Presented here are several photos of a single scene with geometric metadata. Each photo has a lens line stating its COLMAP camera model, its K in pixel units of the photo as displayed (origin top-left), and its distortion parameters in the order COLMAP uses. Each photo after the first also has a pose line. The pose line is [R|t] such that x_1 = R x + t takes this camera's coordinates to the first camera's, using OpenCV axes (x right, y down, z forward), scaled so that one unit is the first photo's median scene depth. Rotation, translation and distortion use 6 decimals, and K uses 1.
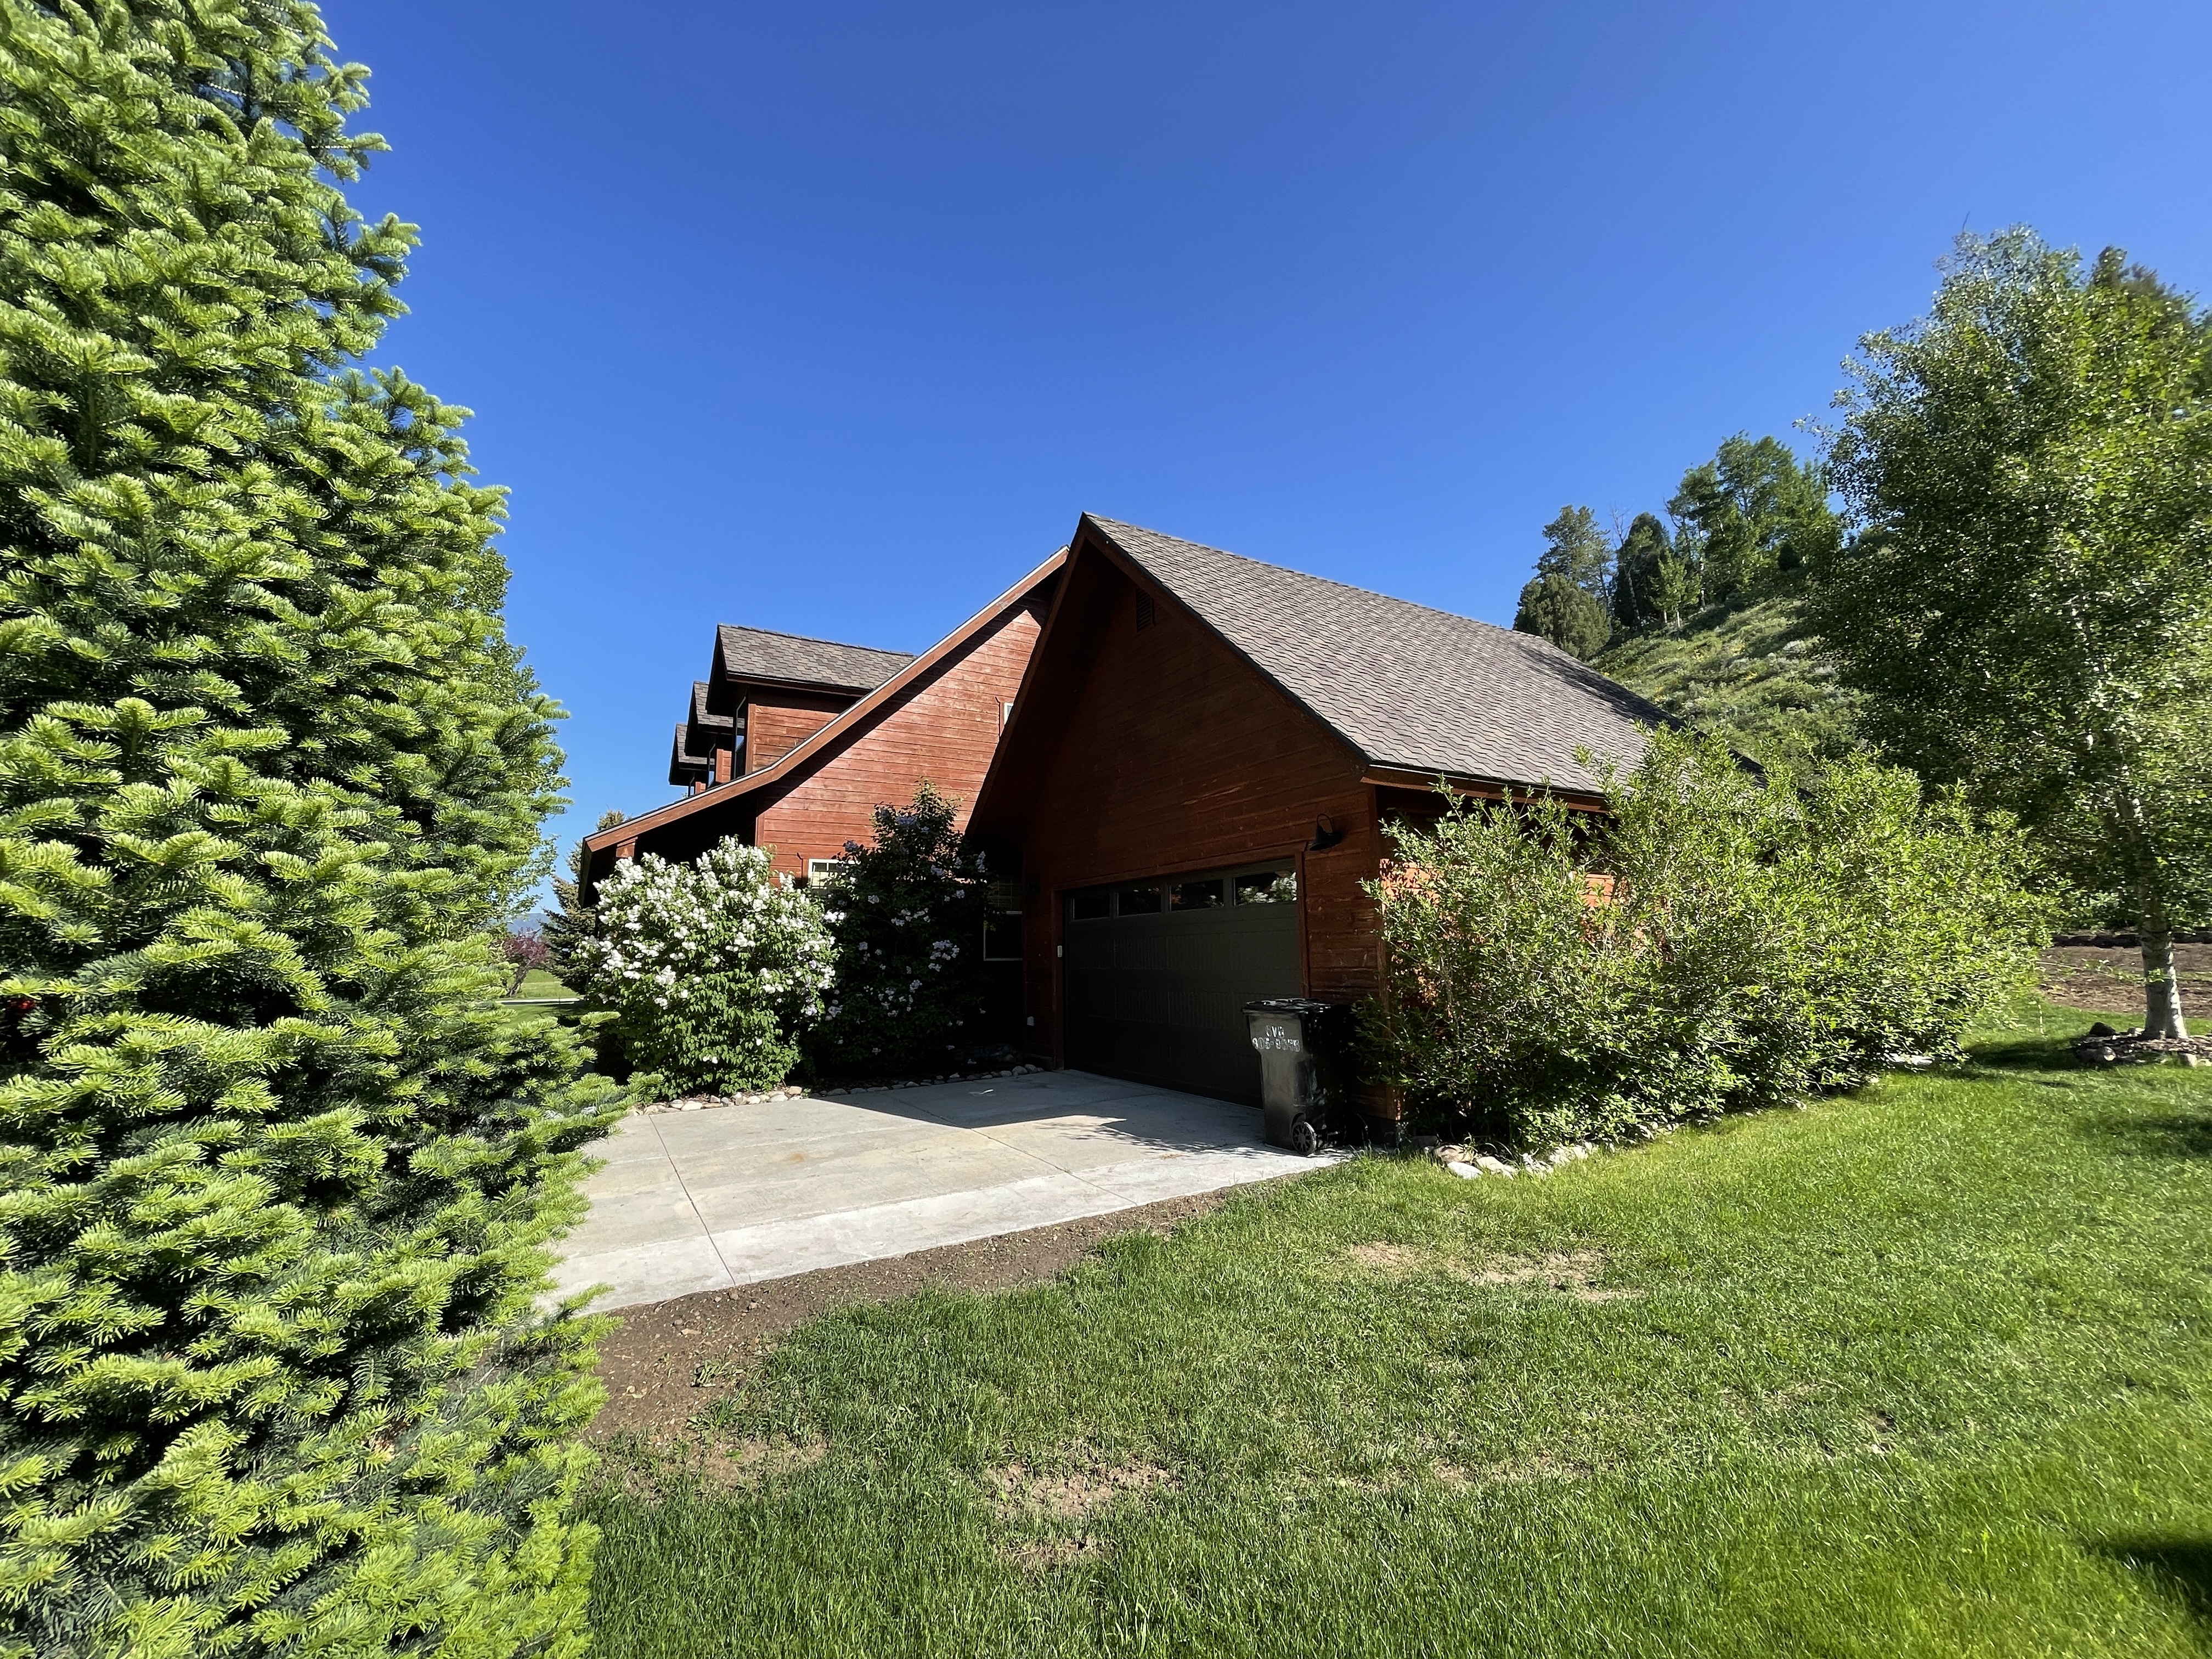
lens RADIAL K [[887.6, 0, 1070.3], [0, 887.6, 817.3], [0, 0, 1]] dist [-0.002293, -0.000004]
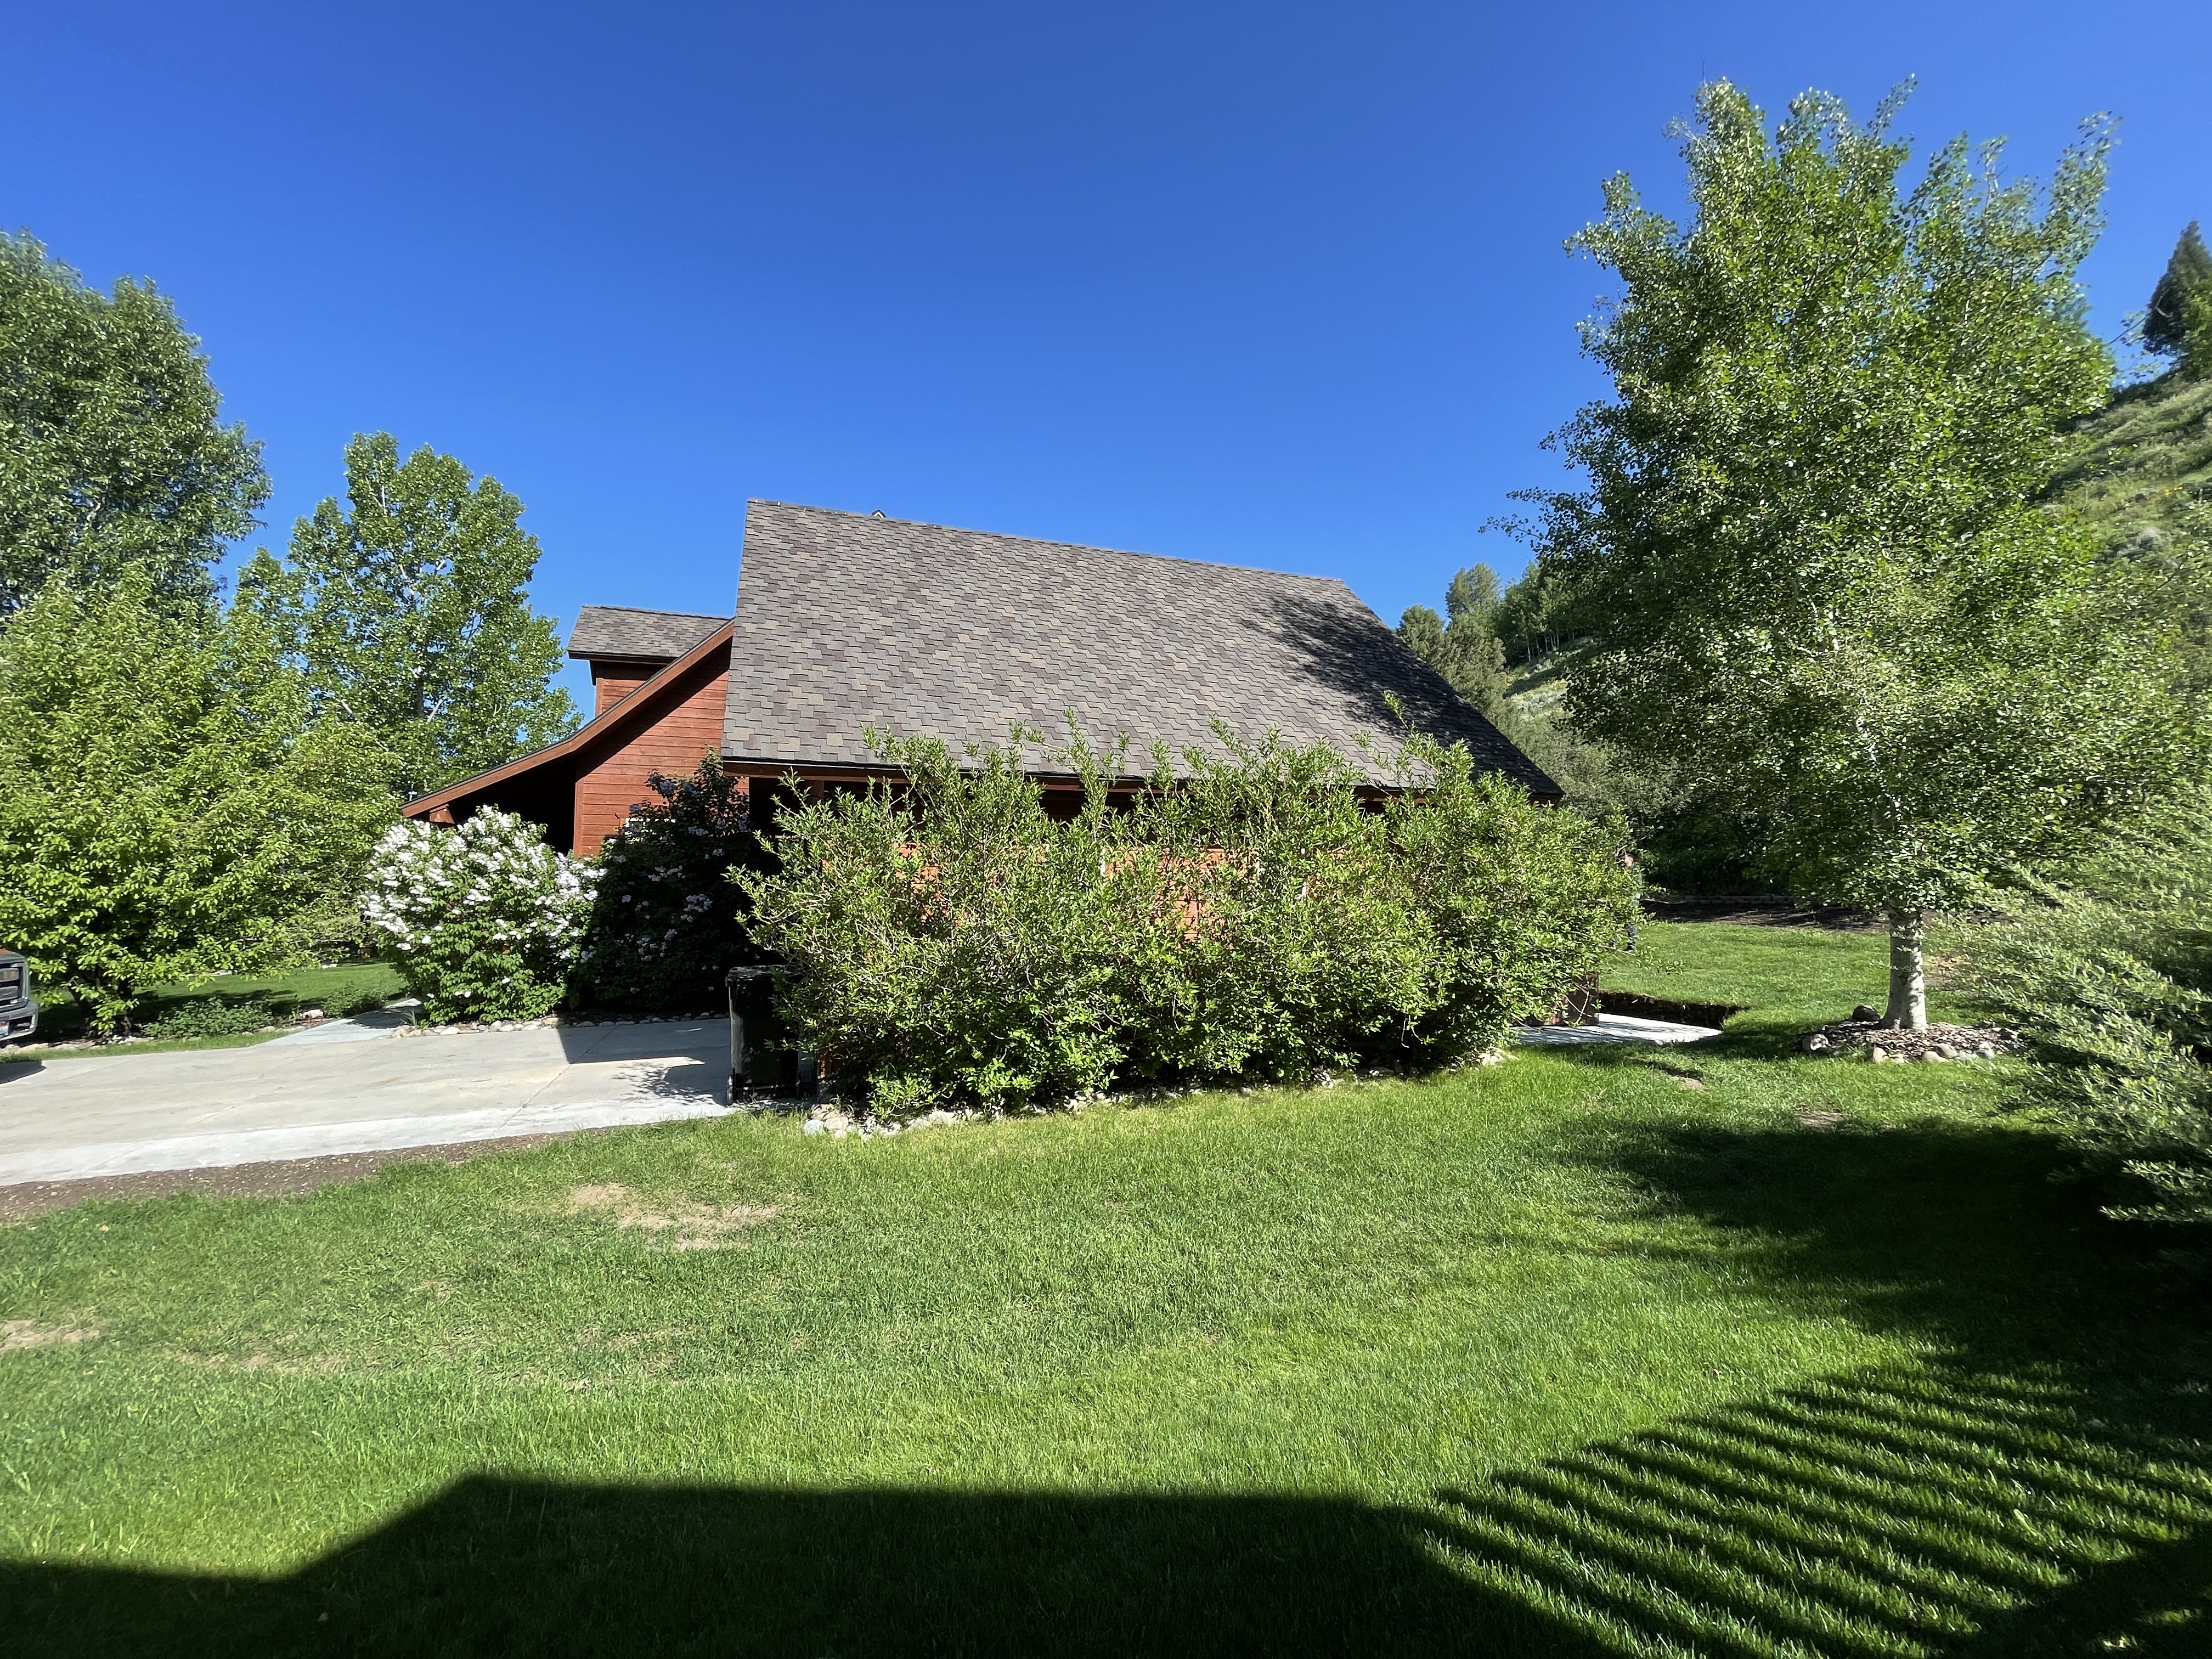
lens RADIAL K [[881.4, 0, 1106.0], [0, 881.4, 829.5], [0, 0, 1]] dist [-0.001022, -0.000178]
pose [[0.983300, 0.001546, -0.181984, 0.652027], [0.015810, 0.995458, 0.093881, -0.044558], [0.181302, -0.095190, 0.978810, 0.016535]]
